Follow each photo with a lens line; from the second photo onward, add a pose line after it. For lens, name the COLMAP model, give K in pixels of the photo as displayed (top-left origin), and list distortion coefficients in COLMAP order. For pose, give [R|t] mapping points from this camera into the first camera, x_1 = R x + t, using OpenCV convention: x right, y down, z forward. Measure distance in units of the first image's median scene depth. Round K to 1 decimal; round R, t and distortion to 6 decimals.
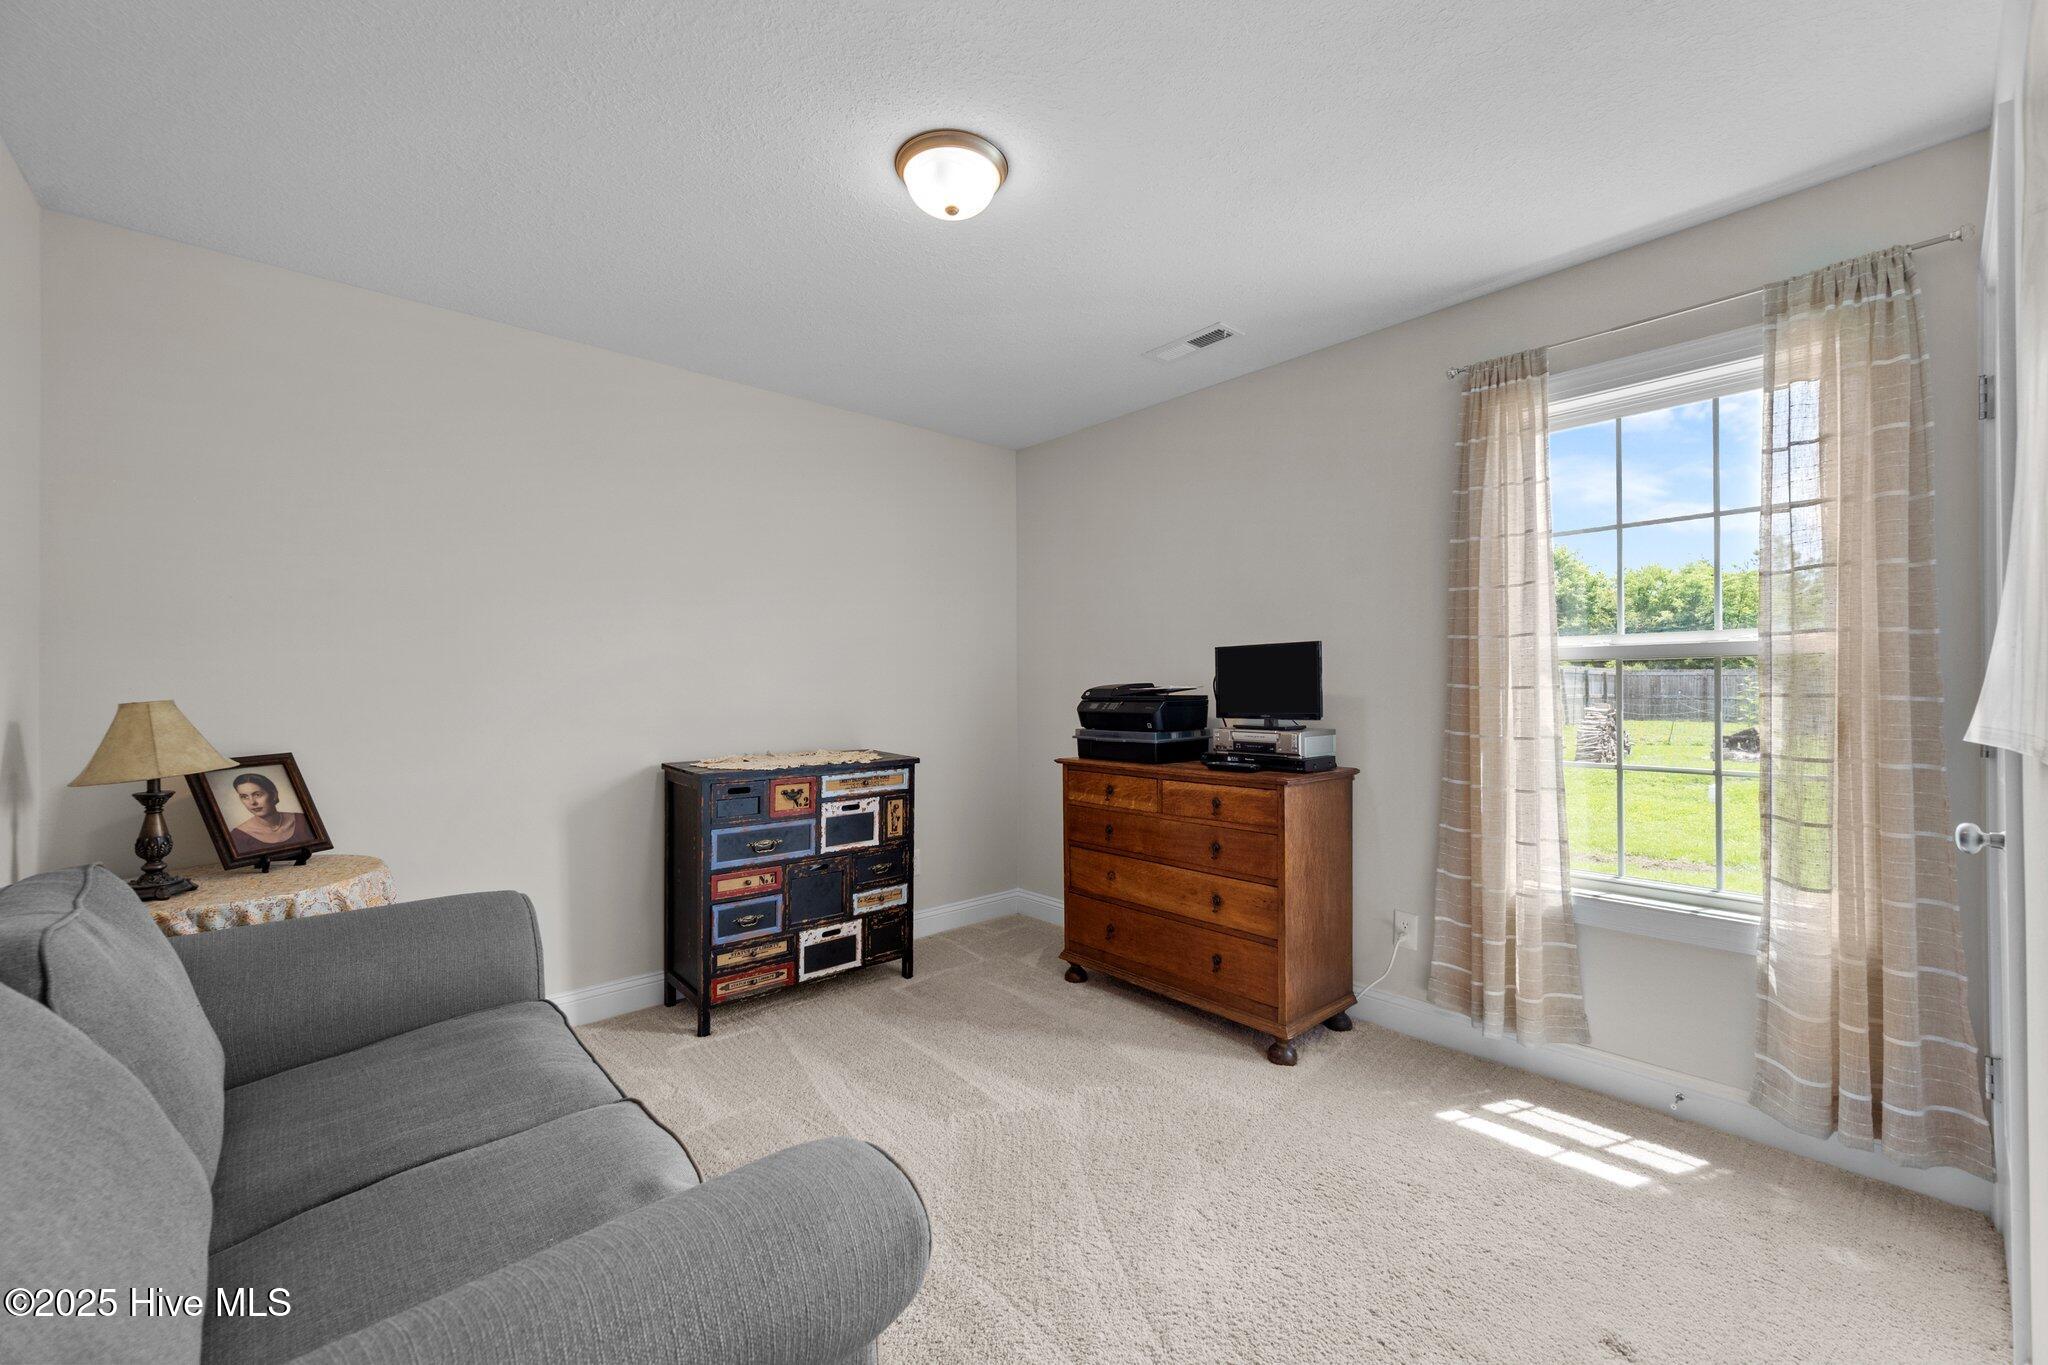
lens RADIAL K [[812.0, 0, 1026.9], [0, 812.0, 690.8], [0, 0, 1]] dist [0.000926, -0.000080]
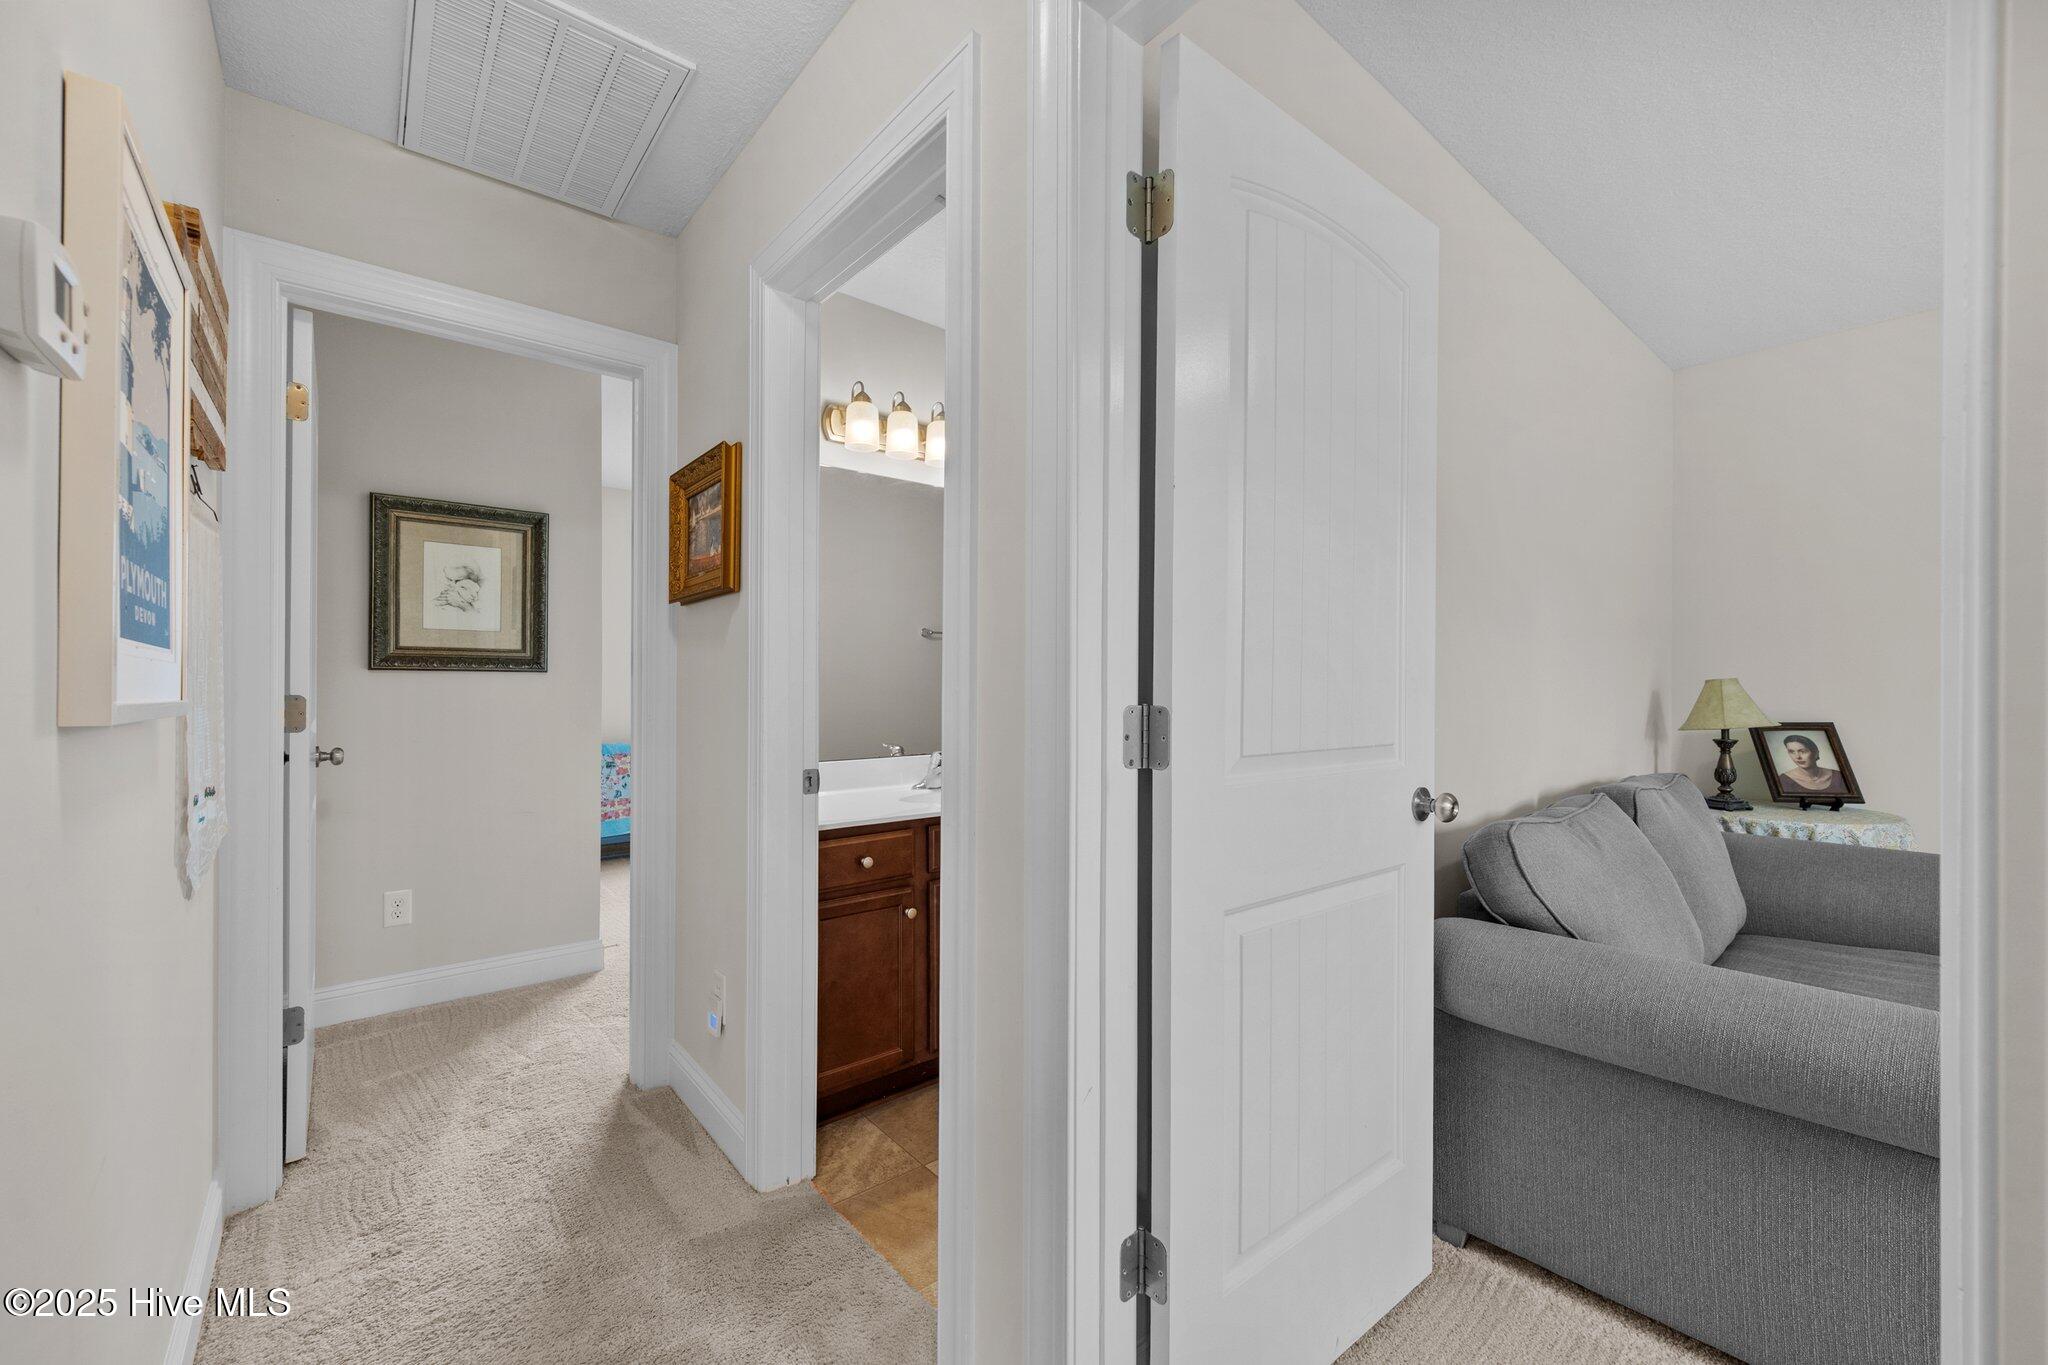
lens RADIAL K [[812.0, 0, 1026.9], [0, 812.0, 690.8], [0, 0, 1]] dist [0.000926, -0.000080]
pose [[-0.036214, 0.007263, -0.999318, 0.447592], [-0.006959, 0.999948, 0.007520, 0.030269], [0.999320, 0.007227, -0.036162, -0.226145]]
